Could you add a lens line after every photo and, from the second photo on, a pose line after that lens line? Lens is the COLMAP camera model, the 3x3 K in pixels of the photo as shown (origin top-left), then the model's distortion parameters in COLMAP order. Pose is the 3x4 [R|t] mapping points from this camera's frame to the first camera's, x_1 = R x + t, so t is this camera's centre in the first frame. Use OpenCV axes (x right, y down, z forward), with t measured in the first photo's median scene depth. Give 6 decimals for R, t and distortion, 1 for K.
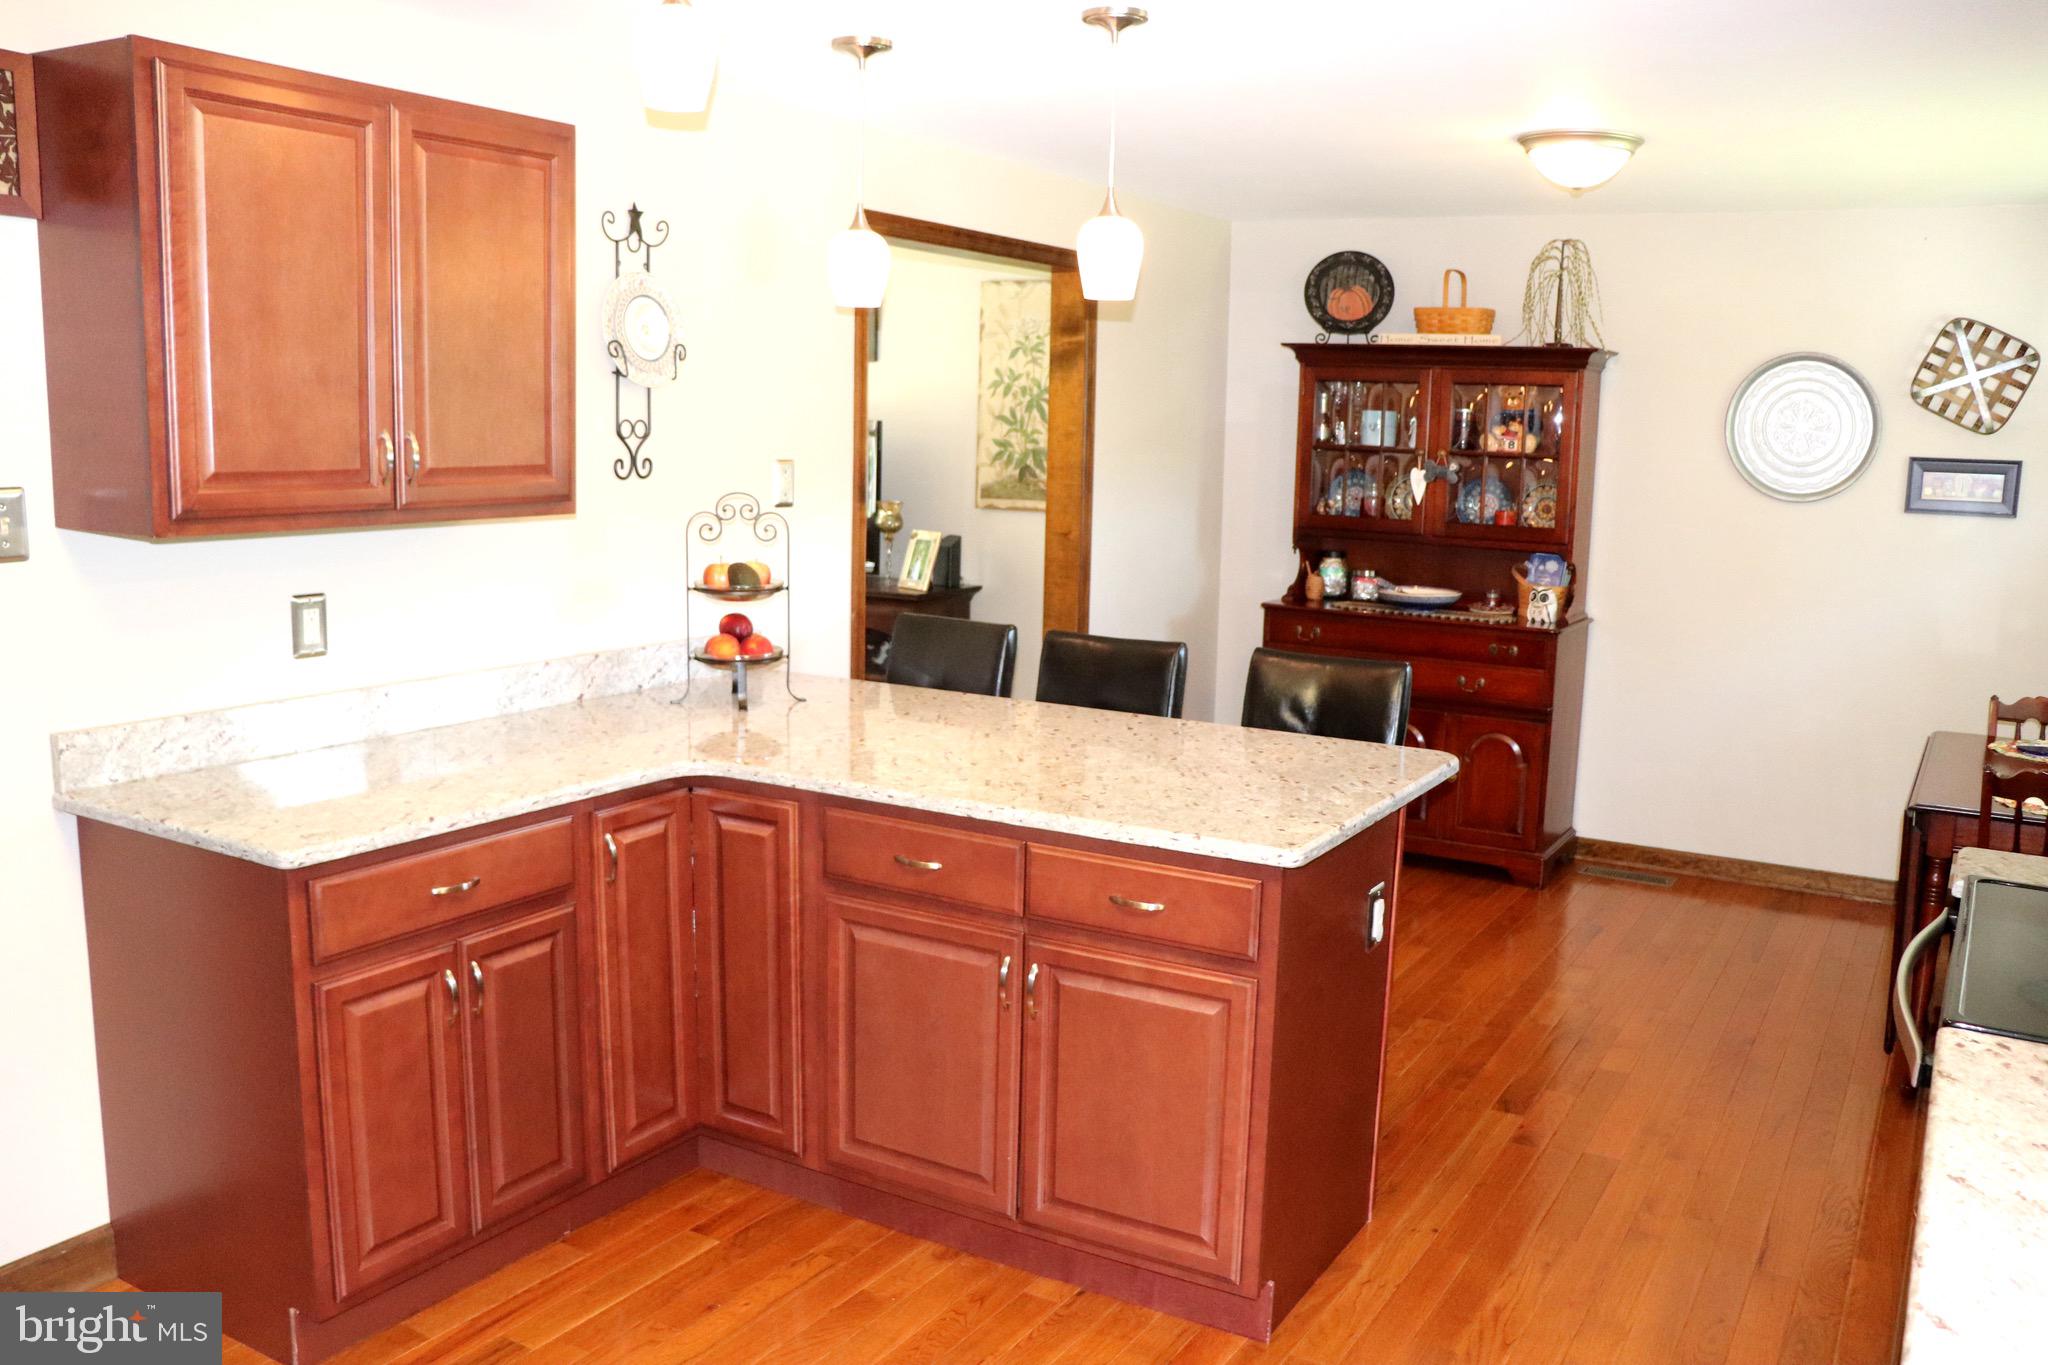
lens RADIAL K [[1686.0, 0, 1033.4], [0, 1686.0, 689.7], [0, 0, 1]] dist [-0.174691, 0.155904]
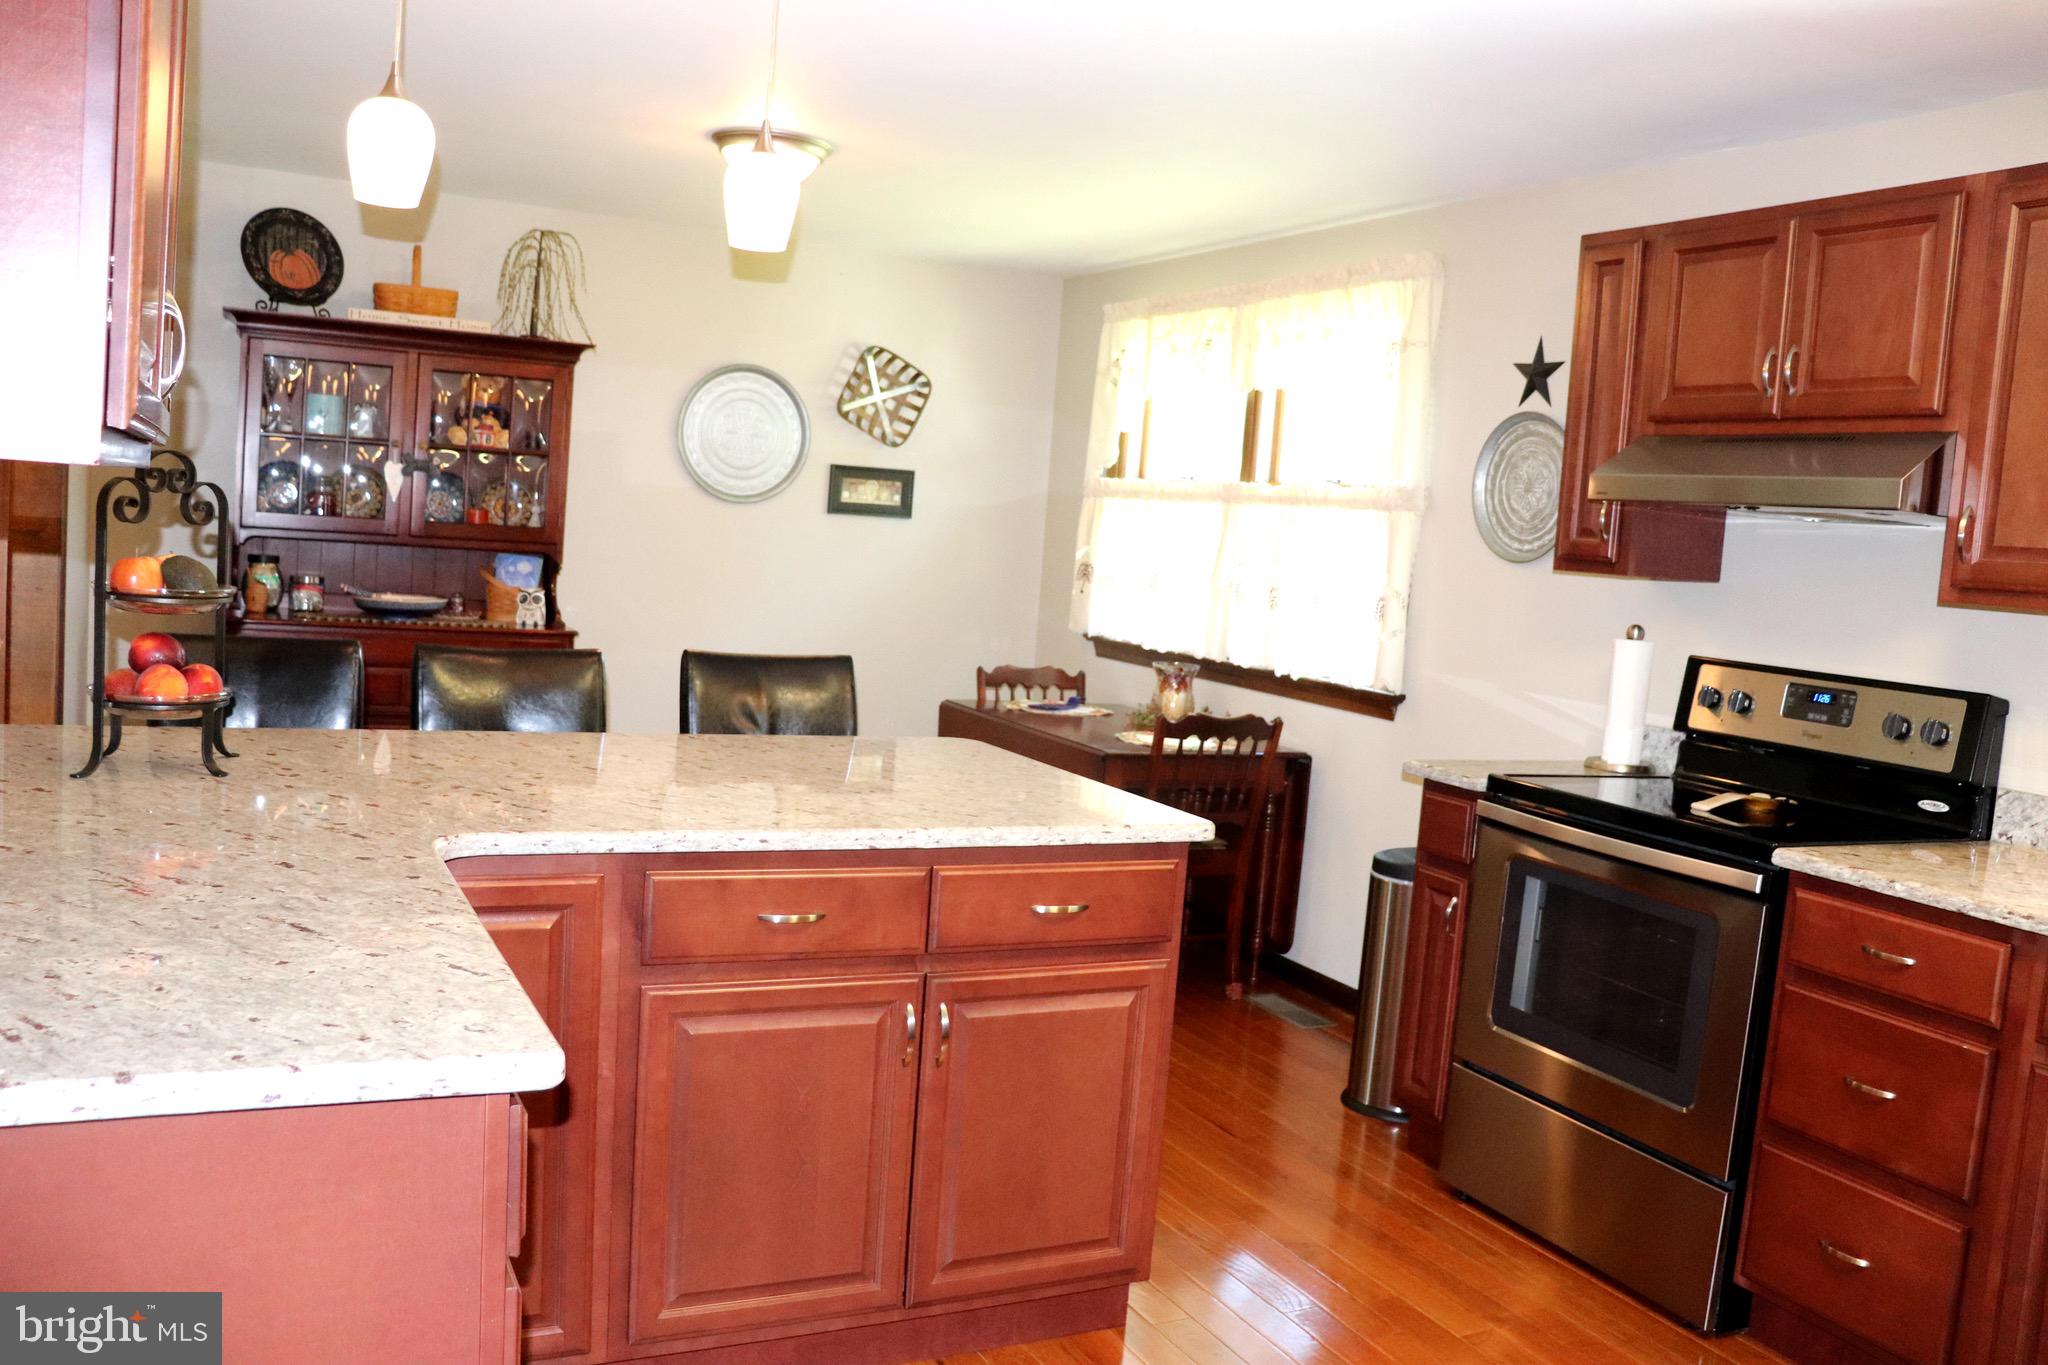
lens RADIAL K [[1686.0, 0, 1033.4], [0, 1686.0, 689.7], [0, 0, 1]] dist [-0.174691, 0.155904]
pose [[0.543319, -0.064801, 0.837022, -0.358133], [0.071221, 0.996980, 0.030955, -0.012610], [-0.836500, 0.042795, 0.546293, 0.241309]]
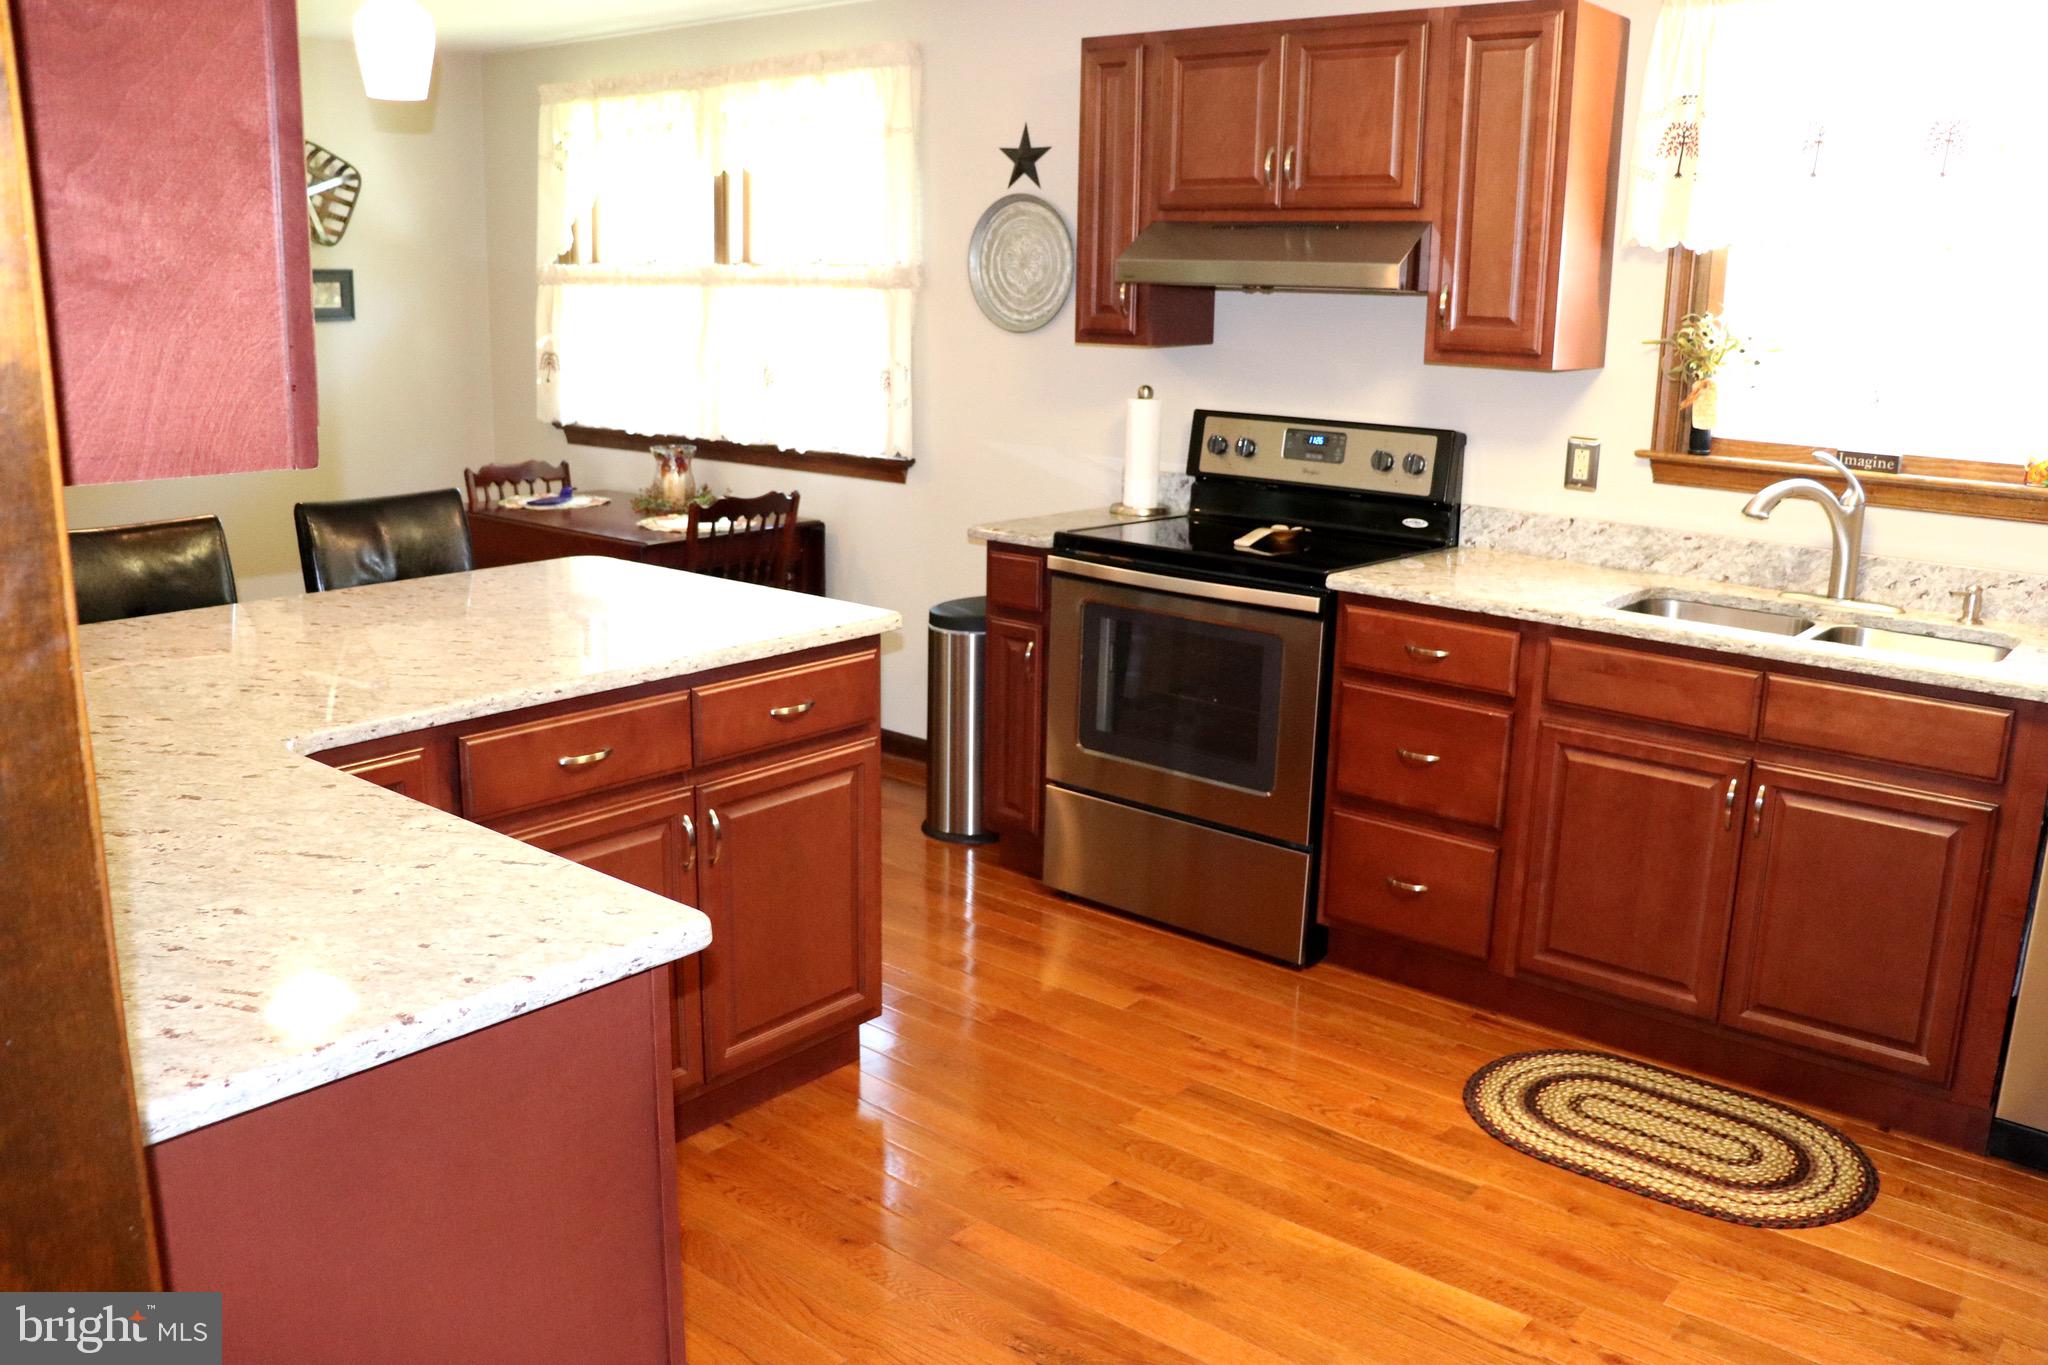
lens RADIAL K [[1686.0, 0, 1033.4], [0, 1686.0, 689.7], [0, 0, 1]] dist [-0.174691, 0.155904]
pose [[0.158482, -0.251550, 0.954781, -0.448826], [0.138547, 0.963100, 0.230745, -0.051727], [-0.977593, 0.095714, 0.187485, 0.321237]]
